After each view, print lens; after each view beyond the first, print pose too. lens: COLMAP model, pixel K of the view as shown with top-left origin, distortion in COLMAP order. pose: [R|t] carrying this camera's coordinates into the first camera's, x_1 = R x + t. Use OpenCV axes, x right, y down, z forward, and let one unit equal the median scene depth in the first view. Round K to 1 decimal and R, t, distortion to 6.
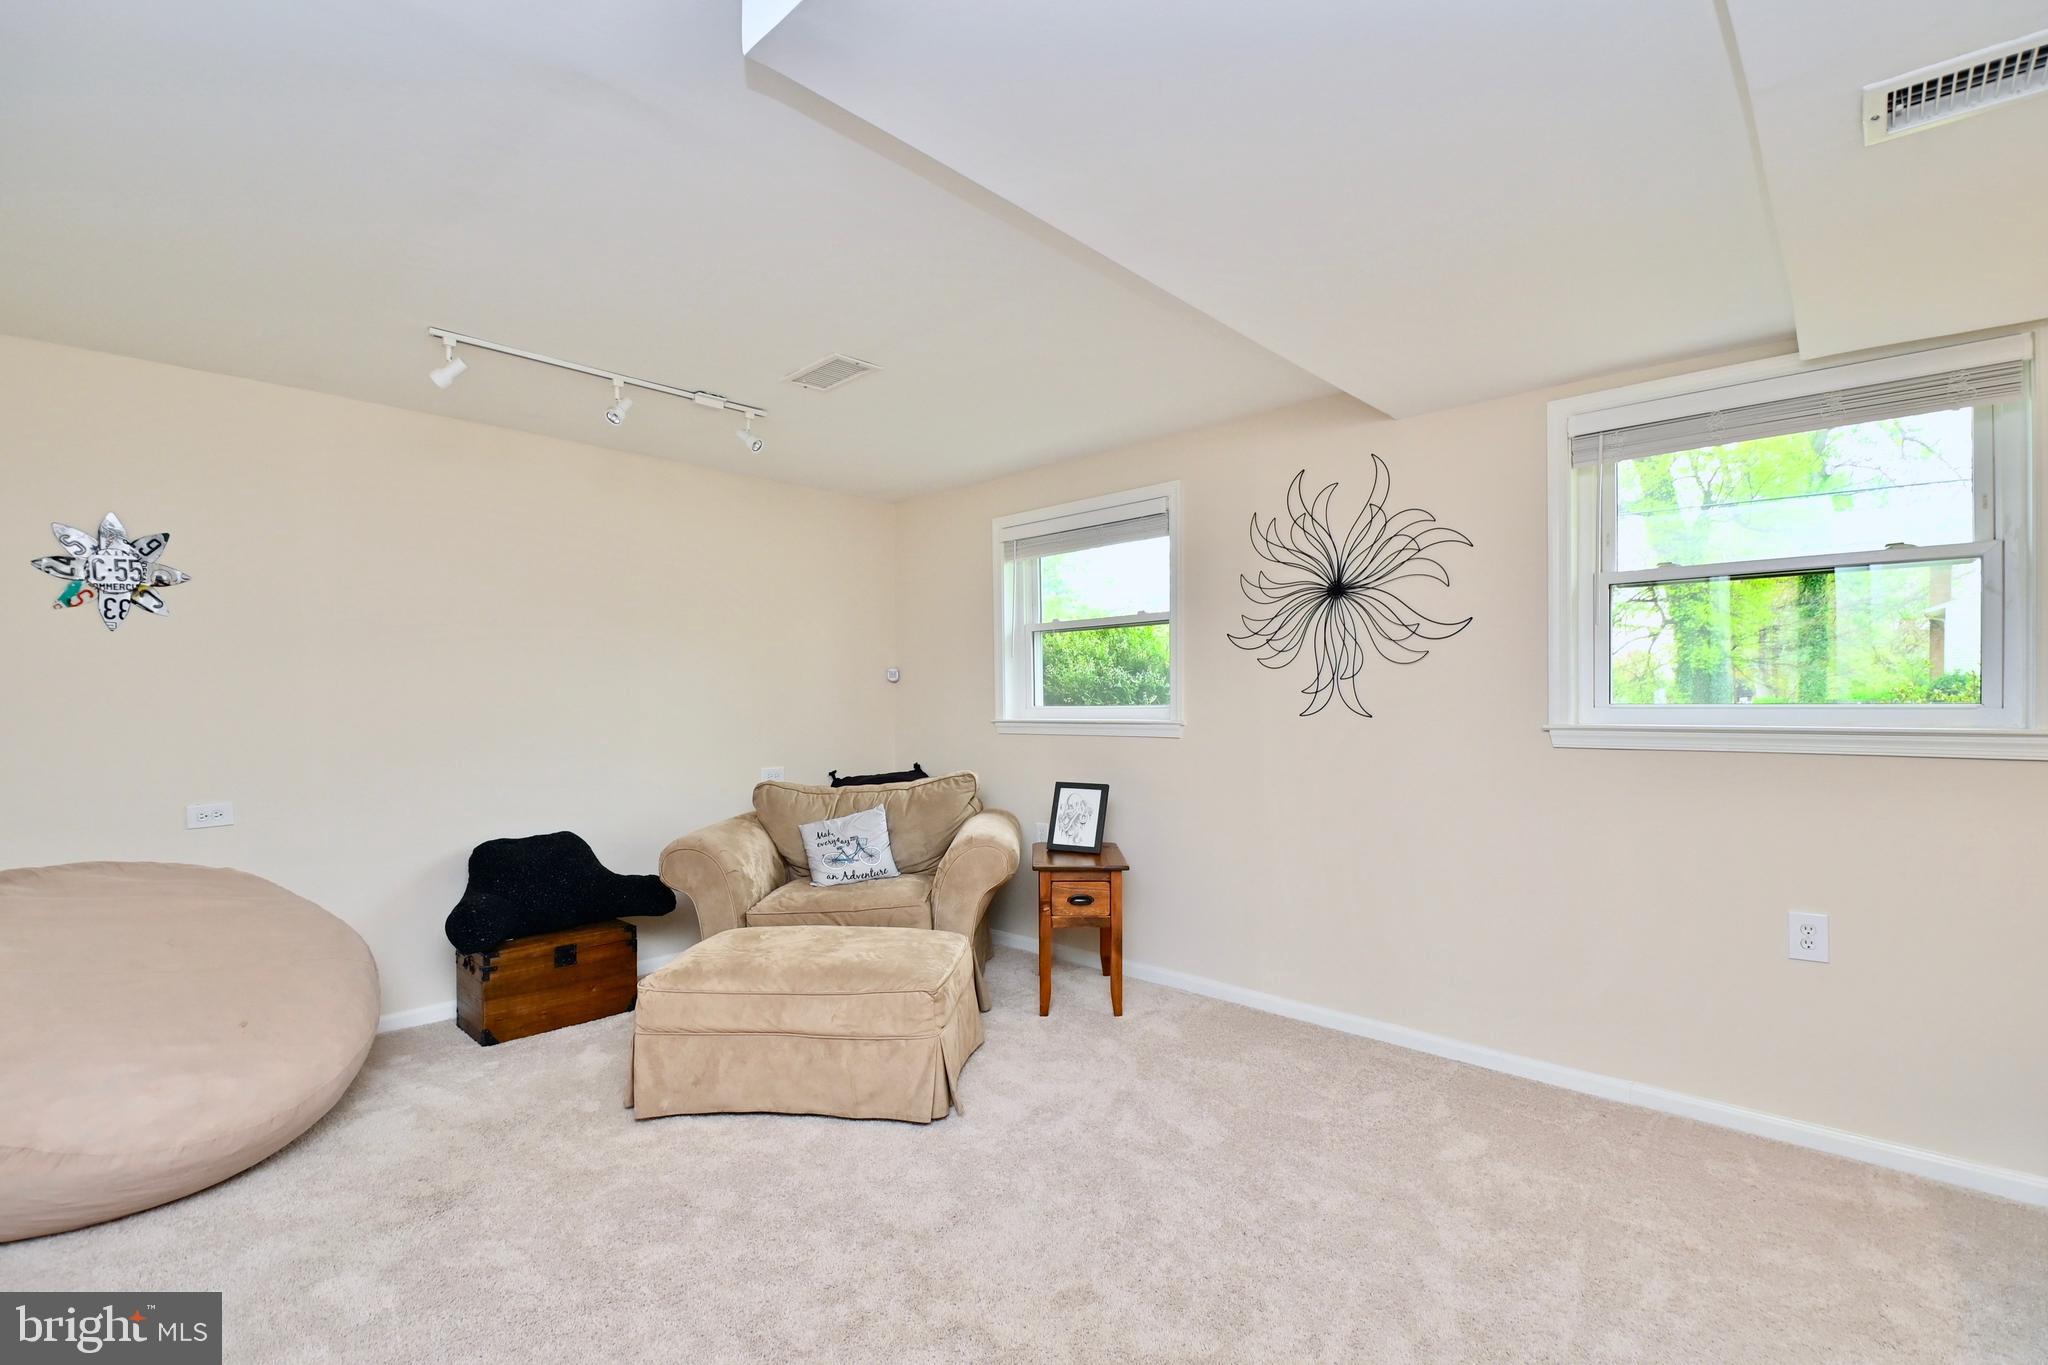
lens RADIAL K [[895.2, 0, 1035.2], [0, 895.2, 686.4], [0, 0, 1]] dist [0.007848, -0.017771]
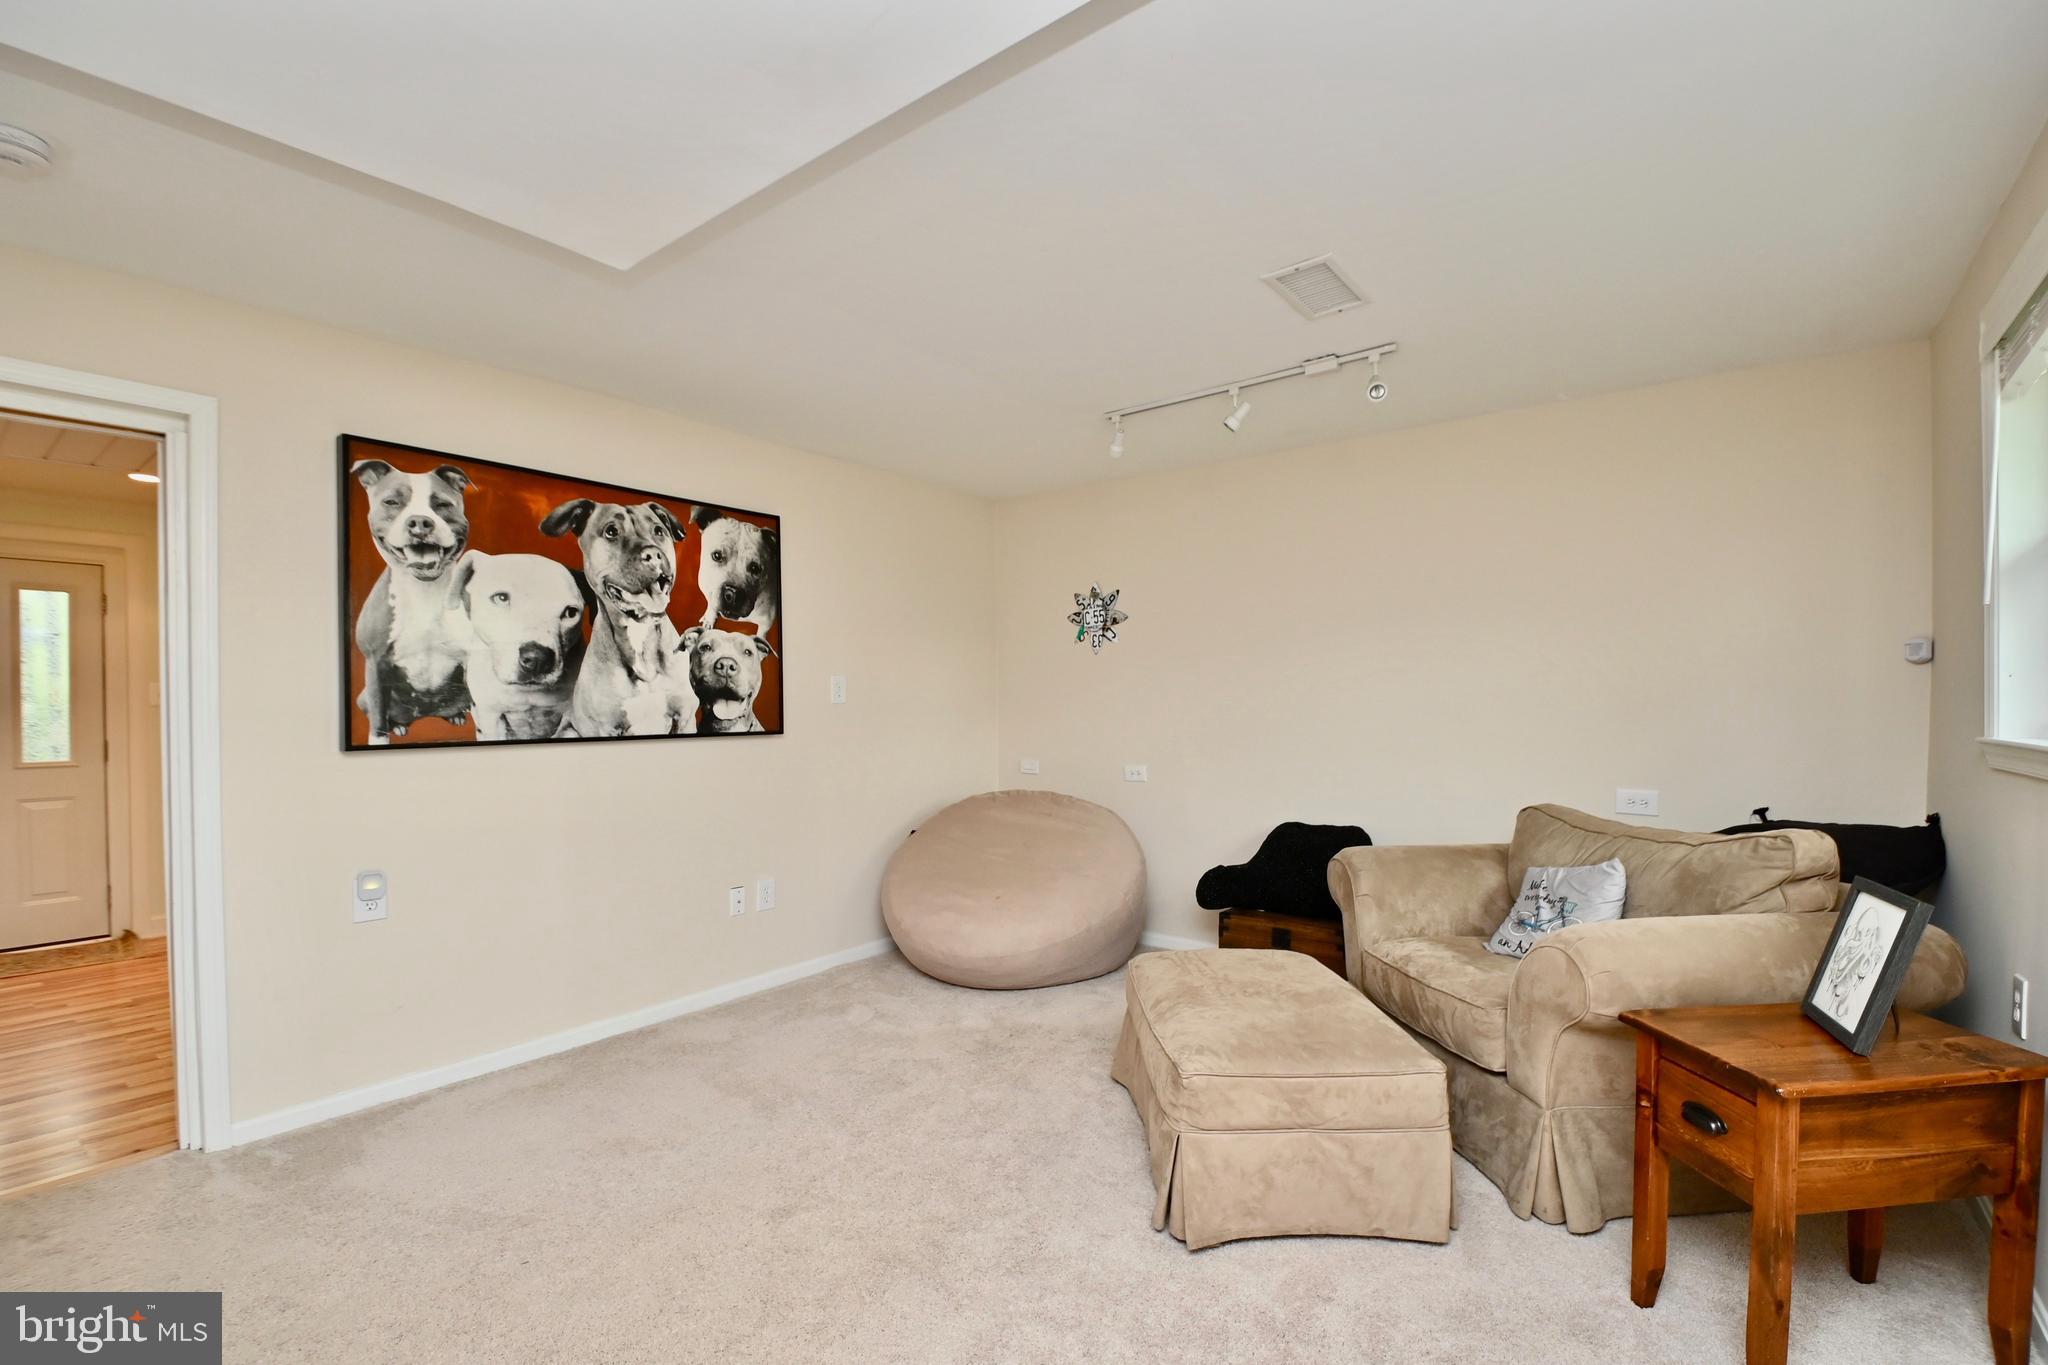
lens RADIAL K [[895.2, 0, 1030.9], [0, 895.2, 694.3], [0, 0, 1]] dist [0.007848, -0.017771]
pose [[0.080357, 0.006460, -0.996745, 0.521623], [0.027211, 0.999592, 0.008672, -0.005793], [0.996395, -0.027819, 0.080148, 0.647004]]
